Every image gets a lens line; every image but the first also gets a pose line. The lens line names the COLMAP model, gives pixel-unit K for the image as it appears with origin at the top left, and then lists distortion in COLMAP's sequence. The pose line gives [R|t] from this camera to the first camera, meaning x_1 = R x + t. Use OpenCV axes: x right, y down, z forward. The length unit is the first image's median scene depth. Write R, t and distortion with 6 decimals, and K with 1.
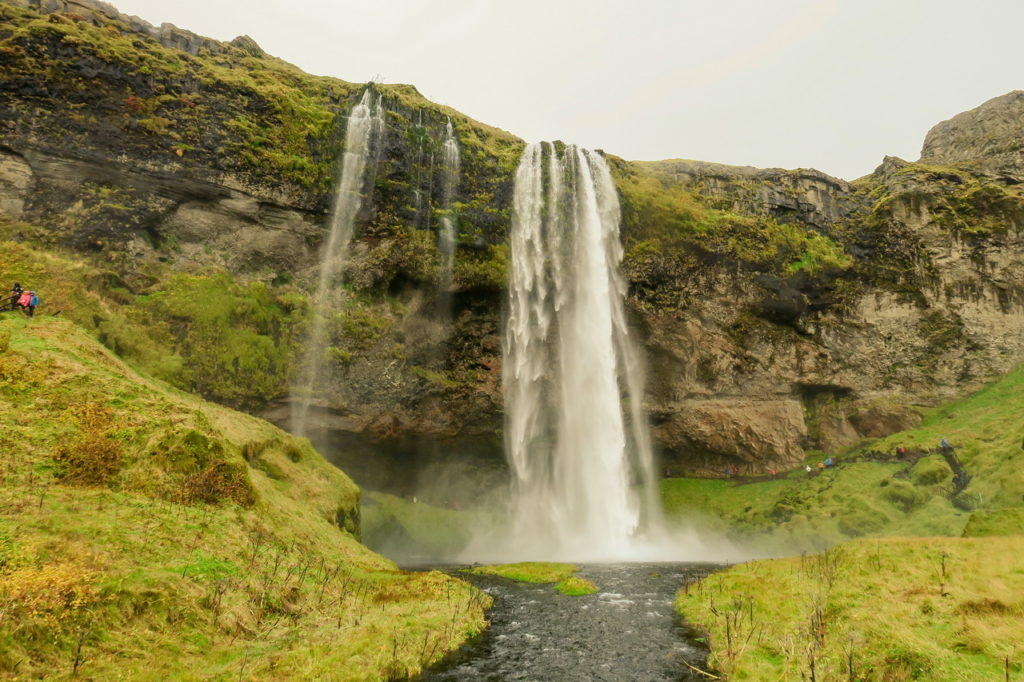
lens RADIAL K [[731.3, 0, 511.3], [0, 731.3, 359.5], [0, 0, 1]] dist [0.009477, 0.003457]
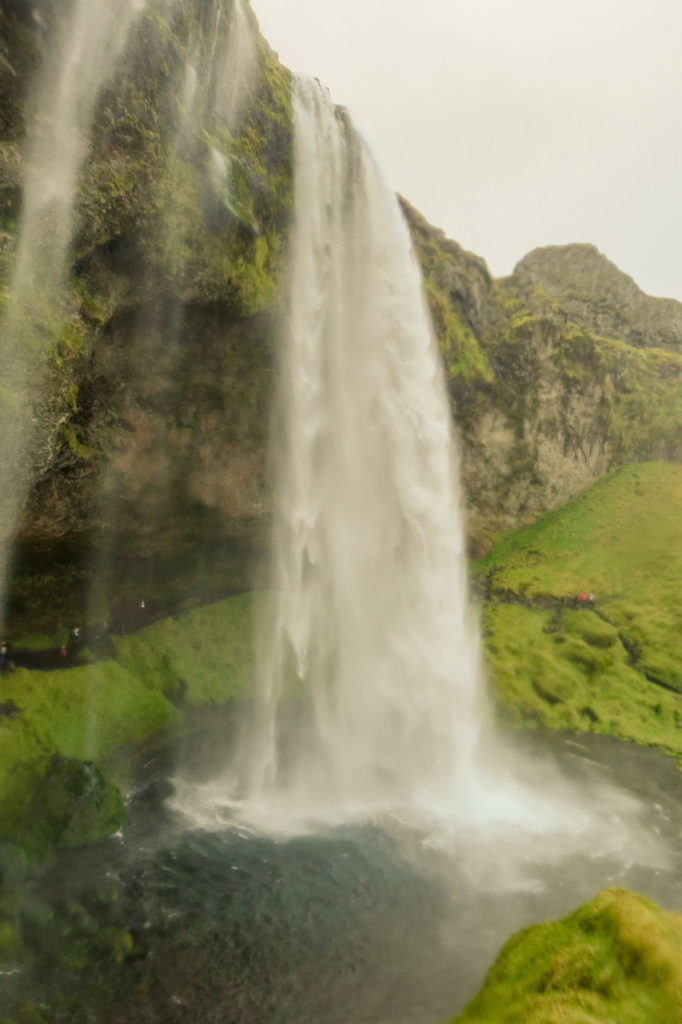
lens RADIAL K [[731.3, 0, 341.0], [0, 731.3, 512.0], [0, 0, 1]] dist [0.009477, 0.003457]
pose [[0.694519, 0.086711, 0.714230, -0.314536], [-0.239444, 0.963979, 0.115803, -0.029852], [-0.678462, -0.251446, 0.690264, 0.451714]]
